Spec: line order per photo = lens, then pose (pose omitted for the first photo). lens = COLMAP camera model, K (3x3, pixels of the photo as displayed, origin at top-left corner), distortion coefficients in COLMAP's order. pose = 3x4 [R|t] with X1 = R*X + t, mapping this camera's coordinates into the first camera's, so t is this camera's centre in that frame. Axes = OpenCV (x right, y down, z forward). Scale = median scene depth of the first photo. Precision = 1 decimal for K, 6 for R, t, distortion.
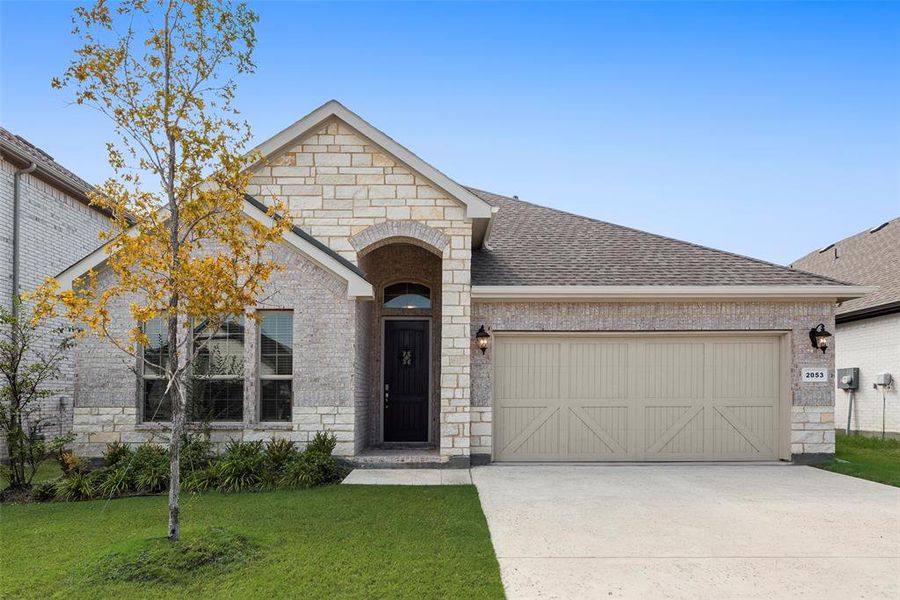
lens RADIAL K [[525.4, 0, 449.9], [0, 525.4, 399.1], [0, 0, 1]] dist [0.009969, 0.000950]
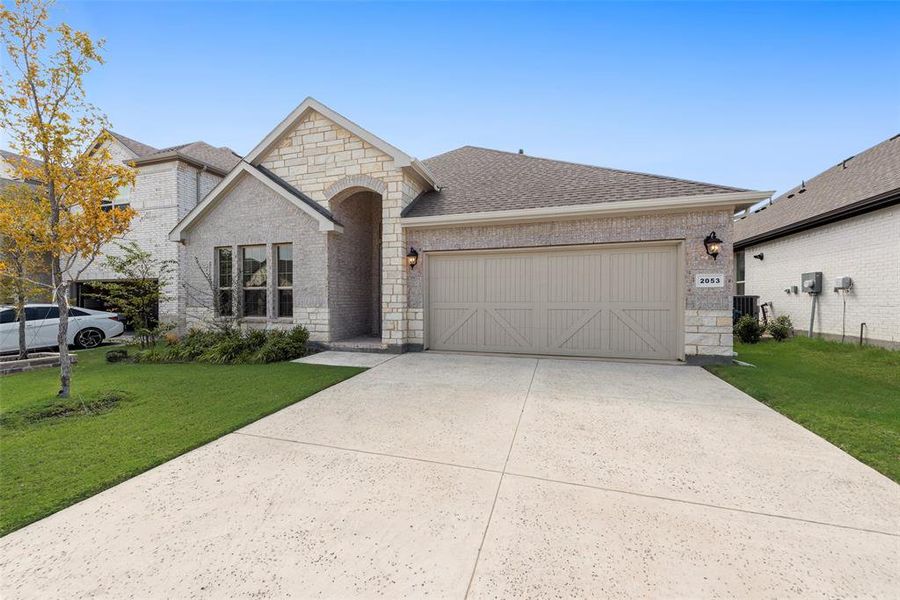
lens RADIAL K [[349.8, 0, 446.1], [0, 349.8, 302.5], [0, 0, 1]] dist [0.012877, -0.004432]
pose [[0.952580, 0.002887, -0.304273, 0.417096], [-0.000200, 0.999961, 0.008863, -0.008479], [0.304287, -0.008382, 0.952544, 0.179051]]
